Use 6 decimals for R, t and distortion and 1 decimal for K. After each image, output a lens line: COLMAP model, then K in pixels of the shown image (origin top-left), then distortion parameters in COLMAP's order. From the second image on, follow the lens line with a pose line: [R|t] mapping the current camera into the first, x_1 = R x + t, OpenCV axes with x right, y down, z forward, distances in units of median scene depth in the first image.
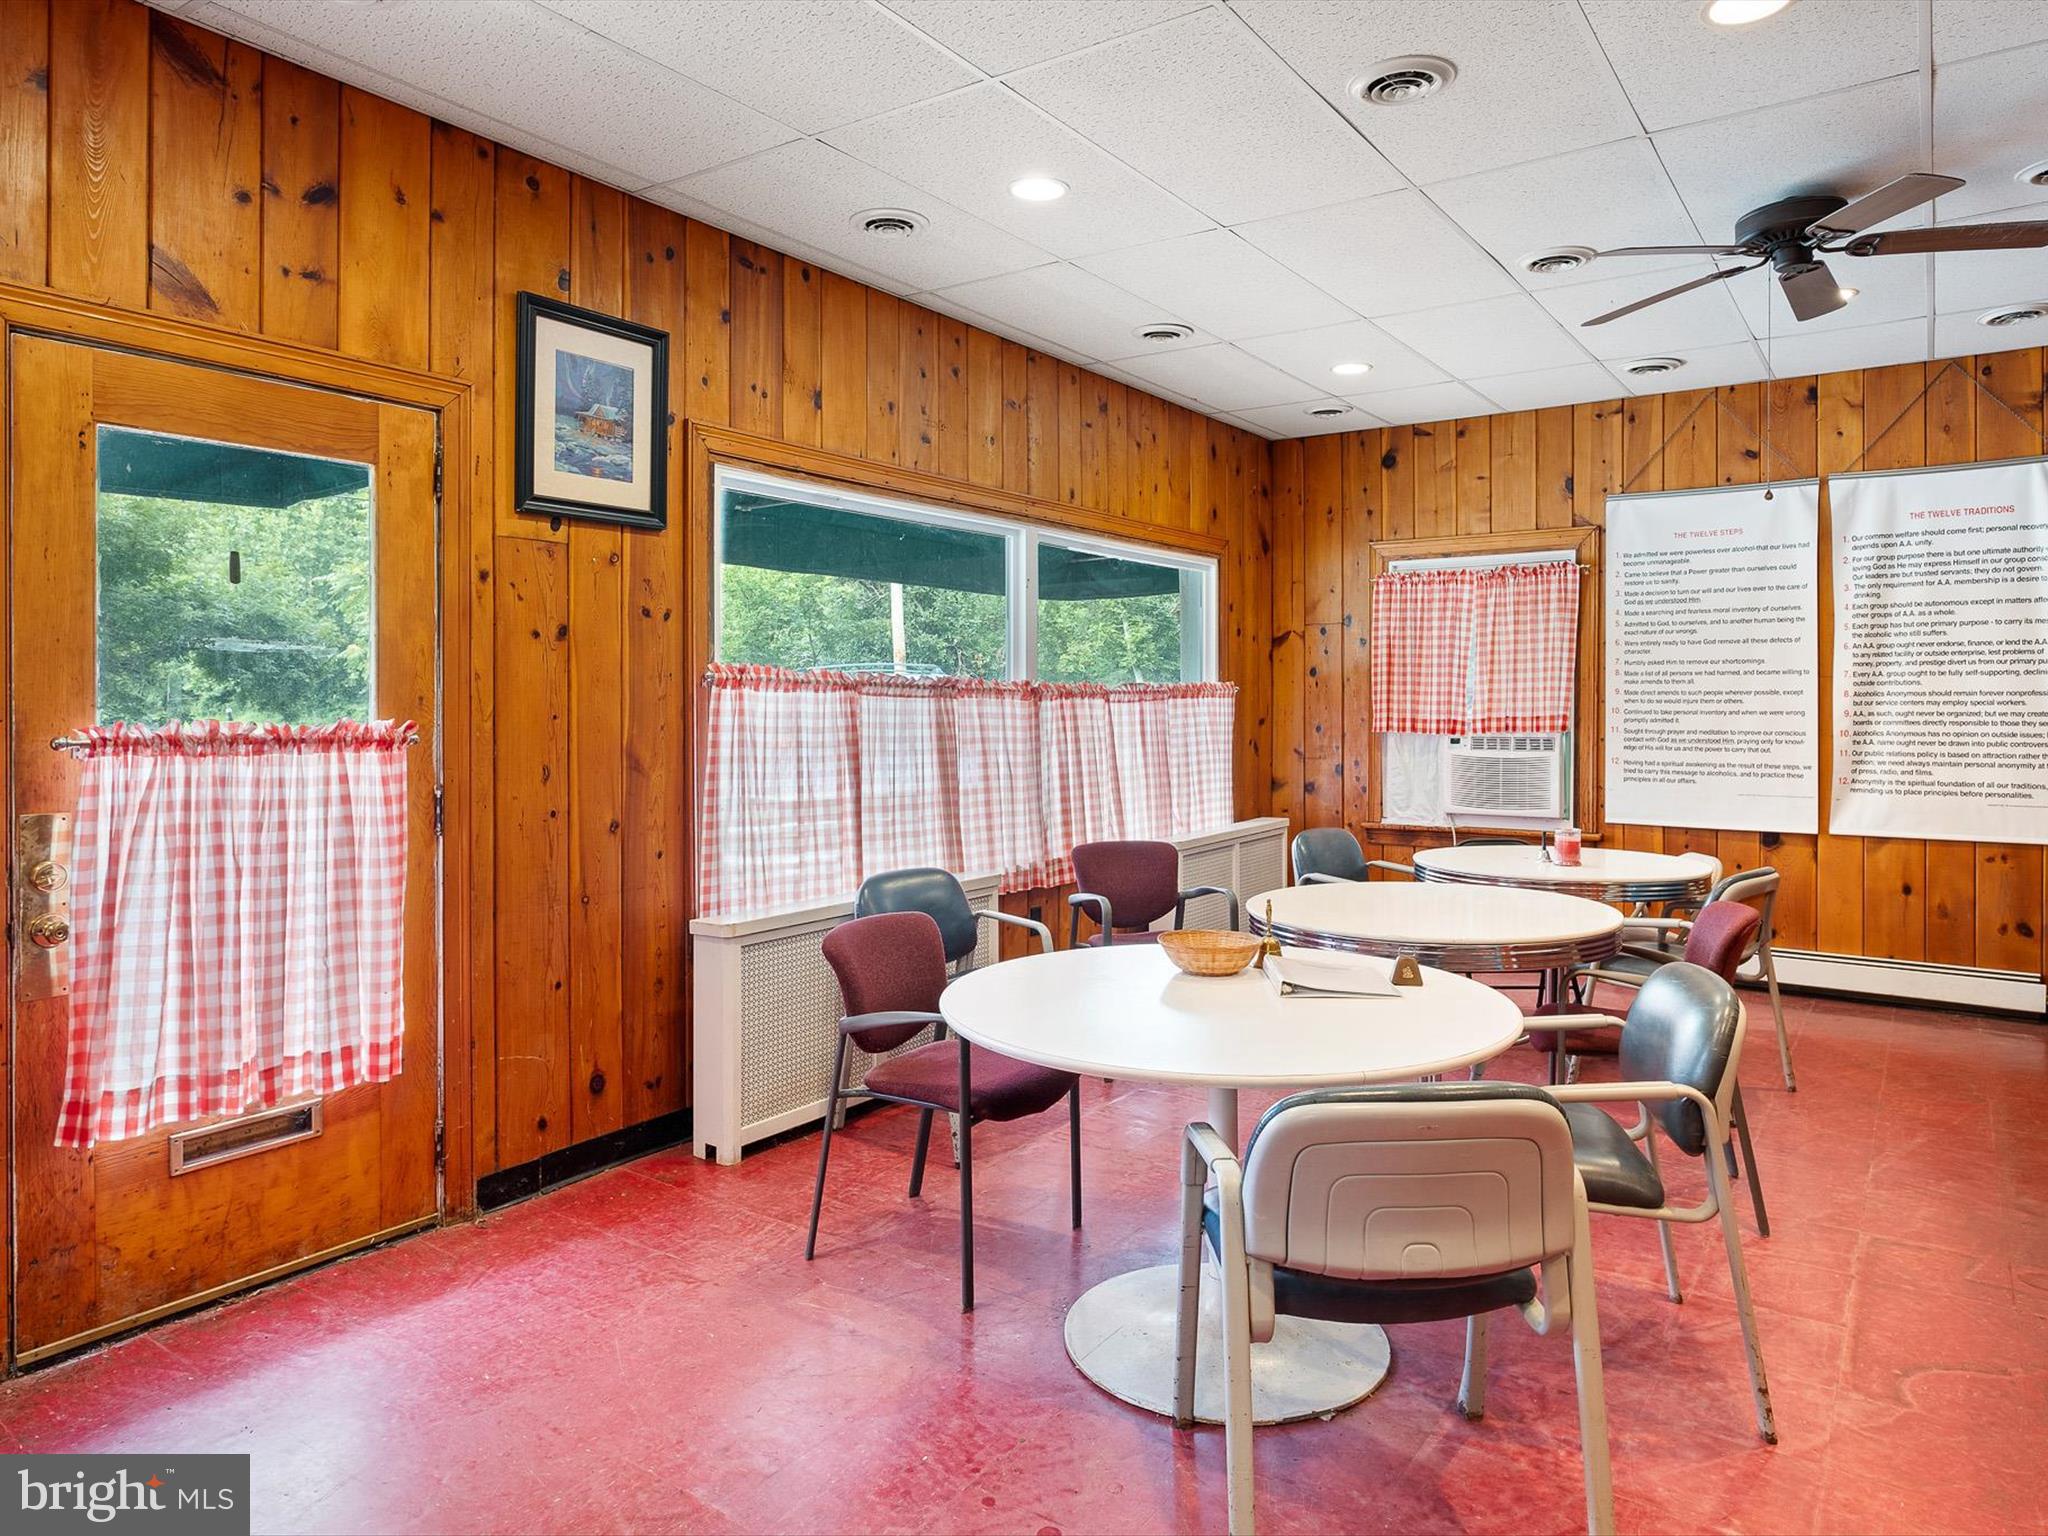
lens RADIAL K [[1347.1, 0, 1030.8], [0, 1347.1, 696.6], [0, 0, 1]] dist [-0.000486, 0.000713]
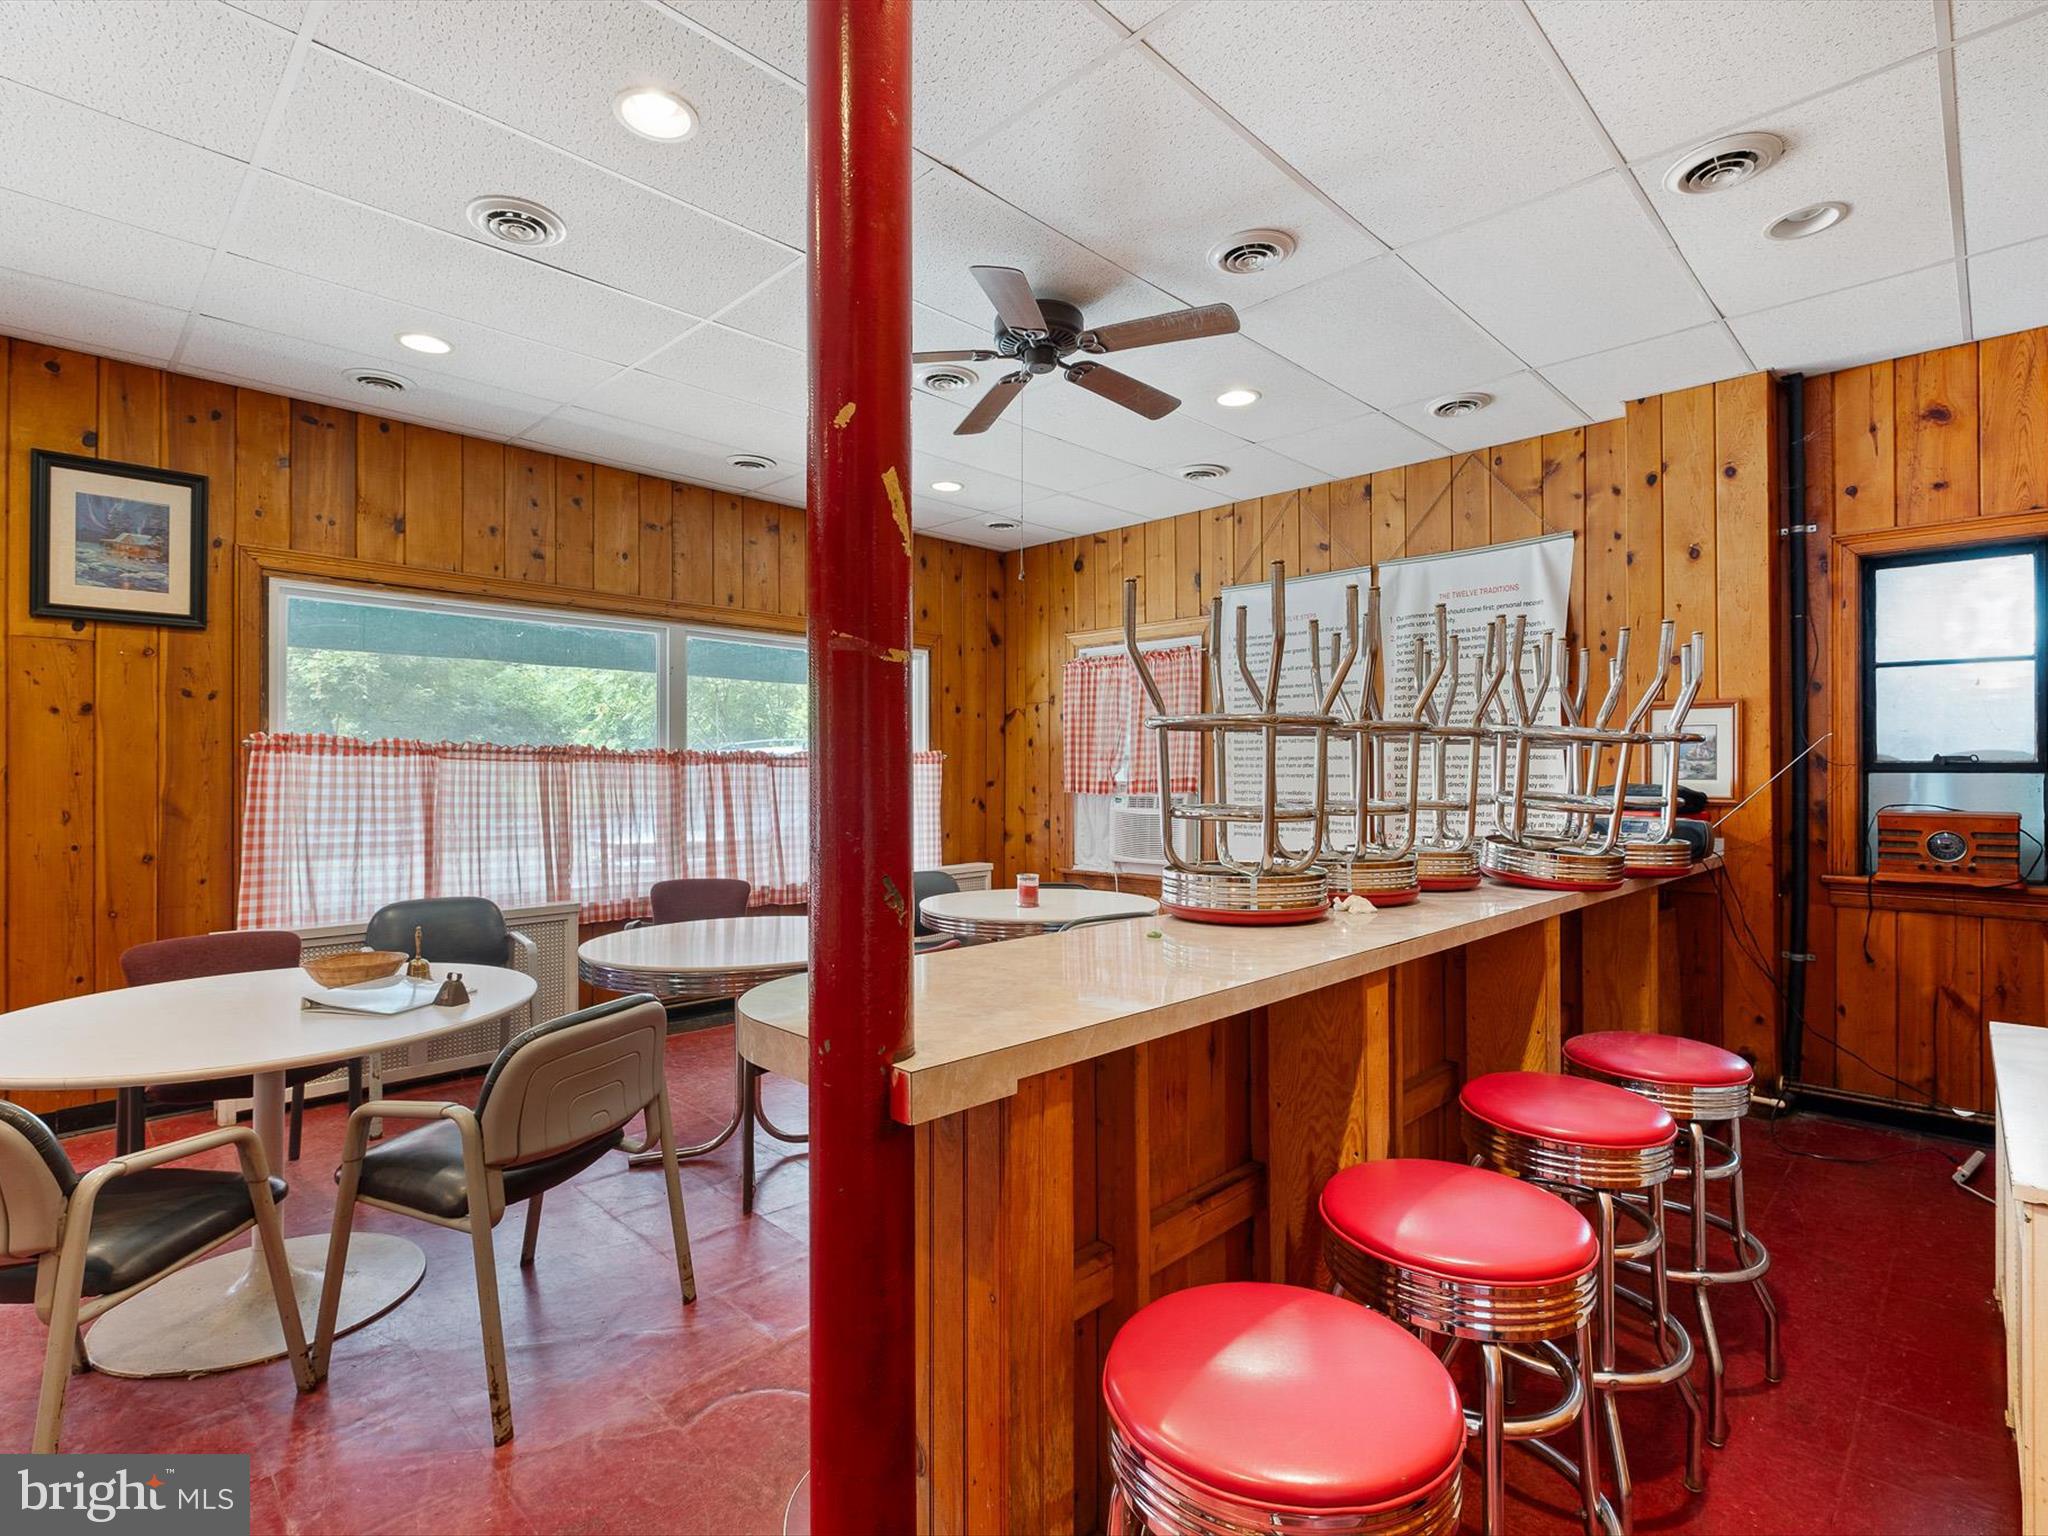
lens RADIAL K [[1034.2, 0, 1028.8], [0, 1034.2, 765.3], [0, 0, 1]] dist [-0.003876, -0.002131]
pose [[0.985606, 0.000179, -0.169061, 0.592114], [-0.000666, 0.999996, -0.002822, 0.007579], [0.169060, 0.002894, 0.985602, 0.142374]]
